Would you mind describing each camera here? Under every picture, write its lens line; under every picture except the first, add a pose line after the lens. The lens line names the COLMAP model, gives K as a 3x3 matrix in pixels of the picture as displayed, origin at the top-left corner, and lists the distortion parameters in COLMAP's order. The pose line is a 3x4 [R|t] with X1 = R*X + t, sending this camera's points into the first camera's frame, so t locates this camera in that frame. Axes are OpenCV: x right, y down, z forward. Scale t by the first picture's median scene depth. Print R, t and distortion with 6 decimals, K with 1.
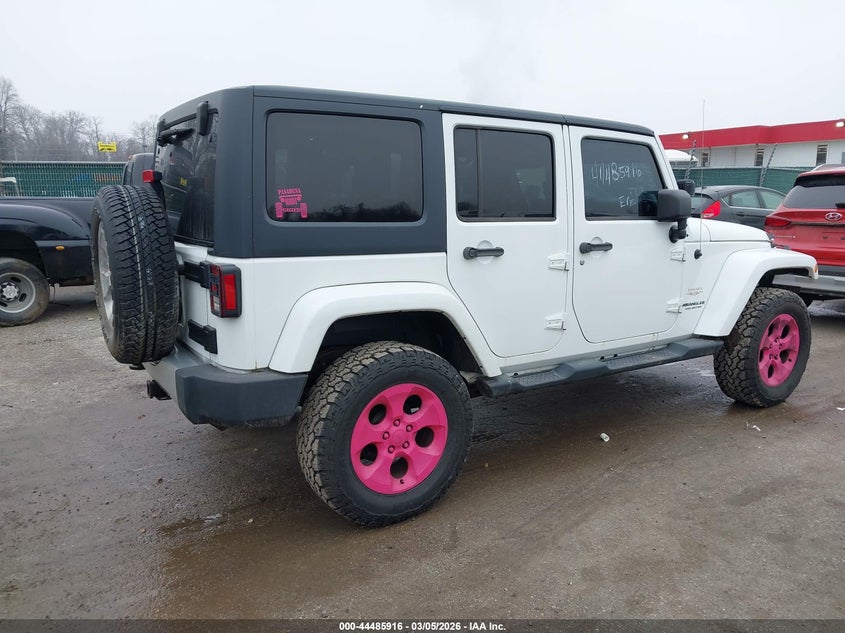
lens RADIAL K [[651.5, 0, 425.6], [0, 651.5, 306.4], [0, 0, 1]] dist [0.026155, -0.003858]
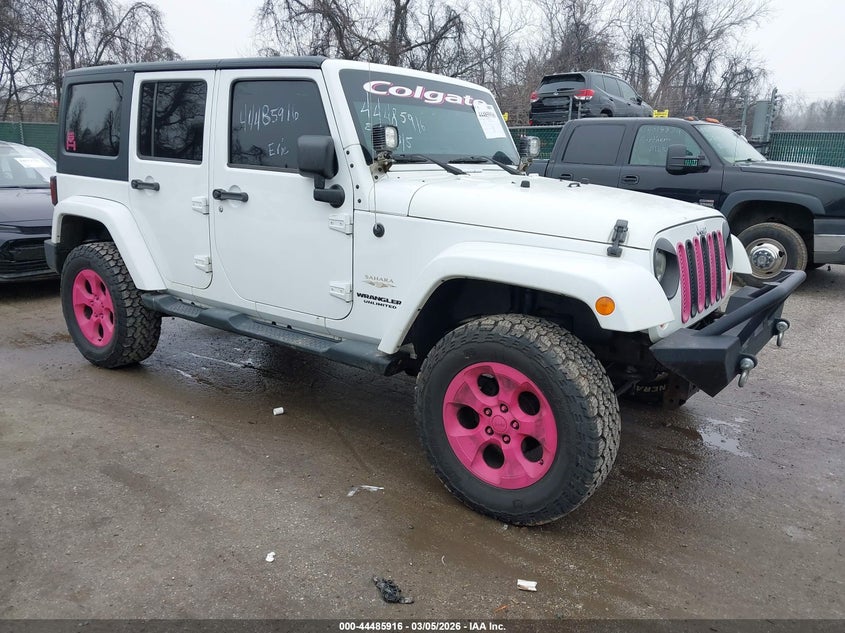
lens RADIAL K [[662.1, 0, 475.2], [0, 662.1, 319.7], [0, 0, 1]] dist [0.024940, -0.007088]
pose [[0.377018, 0.216056, -0.900654, 1.330321], [-0.205387, 0.967705, 0.146165, -0.131709], [0.903147, 0.129875, 0.409217, 0.957172]]
